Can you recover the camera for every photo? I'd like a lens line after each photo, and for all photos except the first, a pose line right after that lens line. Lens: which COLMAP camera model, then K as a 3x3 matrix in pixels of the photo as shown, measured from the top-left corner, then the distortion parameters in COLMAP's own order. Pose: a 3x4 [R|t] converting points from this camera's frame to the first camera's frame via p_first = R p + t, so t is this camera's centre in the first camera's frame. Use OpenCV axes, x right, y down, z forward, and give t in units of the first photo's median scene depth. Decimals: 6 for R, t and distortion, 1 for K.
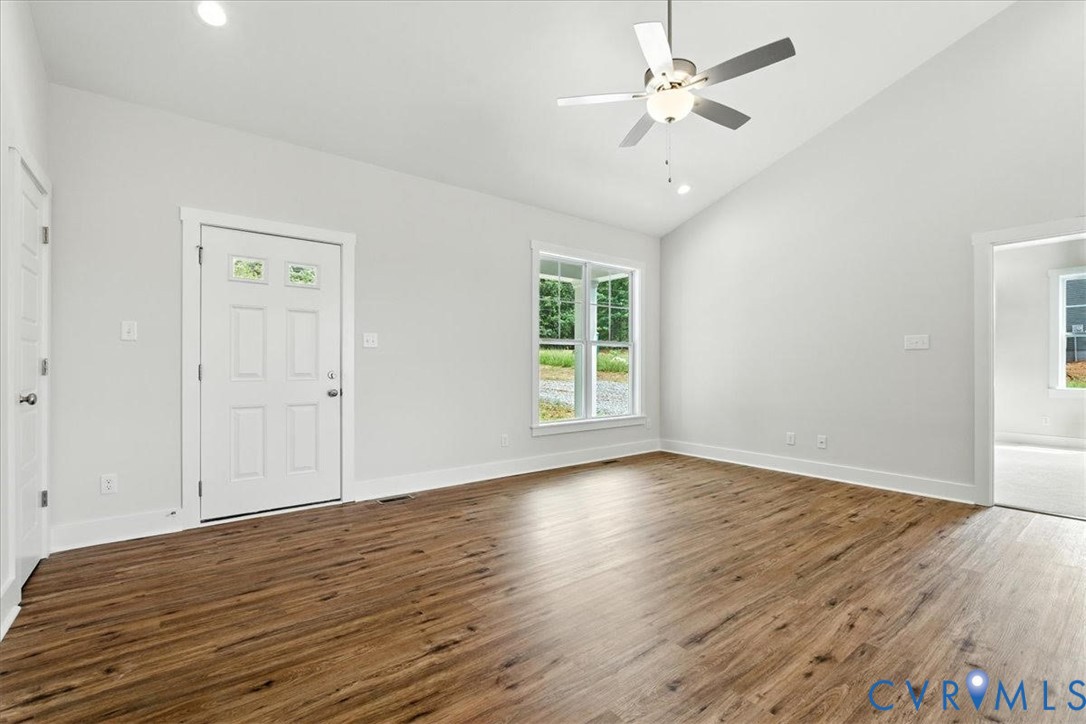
lens RADIAL K [[485.8, 0, 533.7], [0, 485.8, 362.9], [0, 0, 1]] dist [-0.005415, 0.001064]
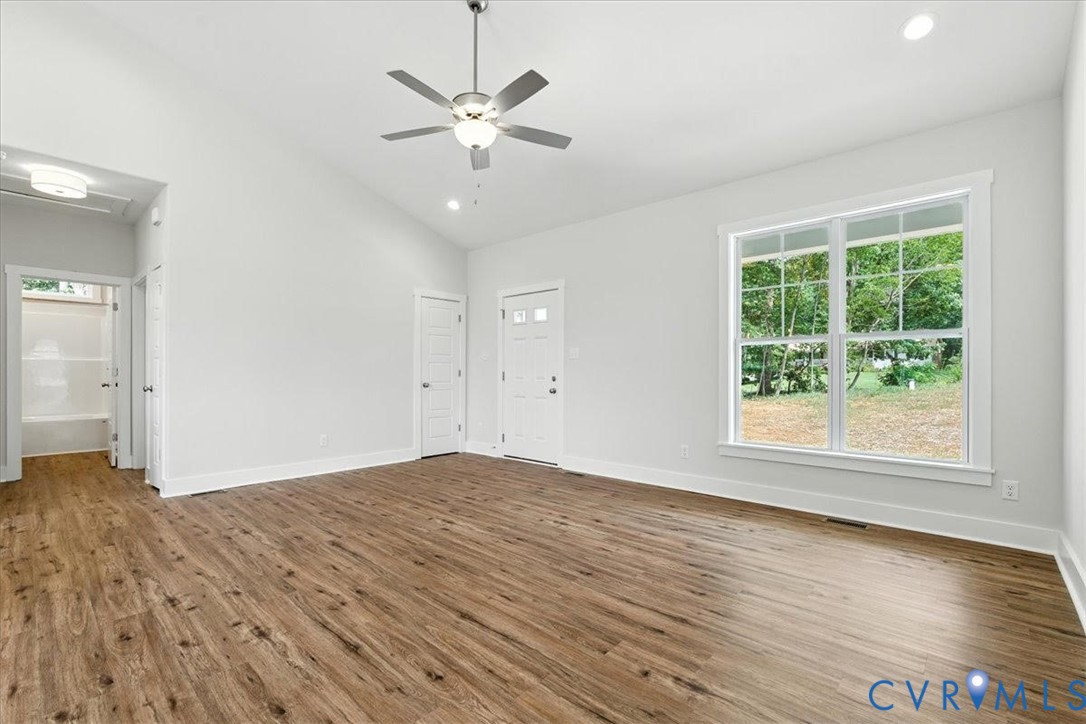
lens RADIAL K [[485.8, 0, 538.9], [0, 485.8, 366.7], [0, 0, 1]] dist [-0.005415, 0.001064]
pose [[0.151599, -0.014963, -0.988329, 1.334469], [0.005573, 0.999882, -0.014283, 0.012280], [0.988426, -0.003343, 0.151664, 0.941888]]
